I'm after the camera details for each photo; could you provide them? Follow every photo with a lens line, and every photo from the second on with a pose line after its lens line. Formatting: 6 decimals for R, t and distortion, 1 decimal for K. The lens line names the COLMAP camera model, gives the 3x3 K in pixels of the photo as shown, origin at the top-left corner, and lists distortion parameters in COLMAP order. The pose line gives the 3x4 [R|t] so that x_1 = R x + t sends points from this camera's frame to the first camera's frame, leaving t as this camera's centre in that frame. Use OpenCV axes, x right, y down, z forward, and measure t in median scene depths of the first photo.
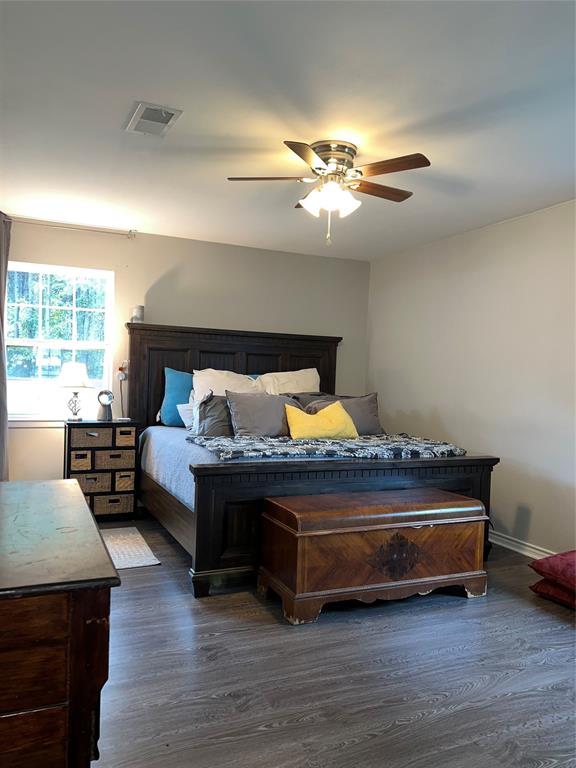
lens RADIAL K [[579.9, 0, 284.4], [0, 579.9, 384.0], [0, 0, 1]] dist [0.063055, -0.074670]
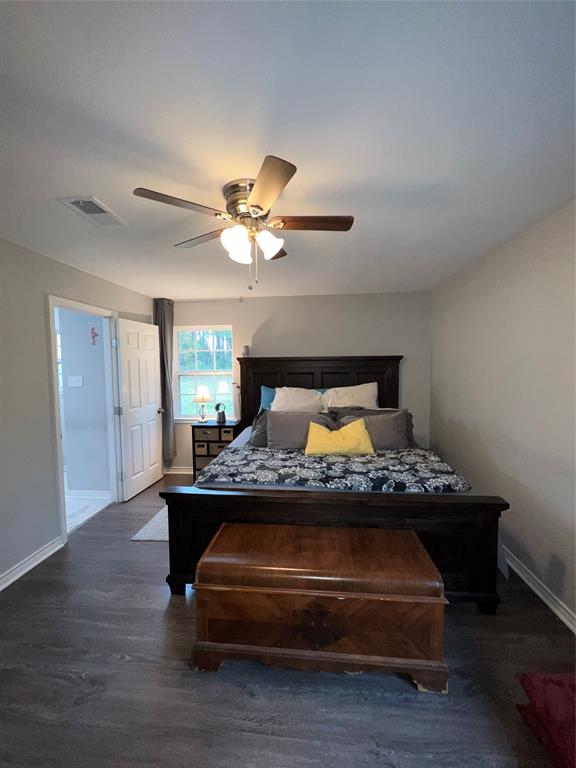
lens RADIAL K [[306.6, 0, 289.0], [0, 306.6, 382.3], [0, 0, 1]] dist [0.005198, 0.001404]
pose [[0.868419, -0.012668, -0.495669, 0.277653], [0.032416, 0.998985, 0.031262, -0.068241], [0.494770, -0.043216, 0.867948, 0.402500]]
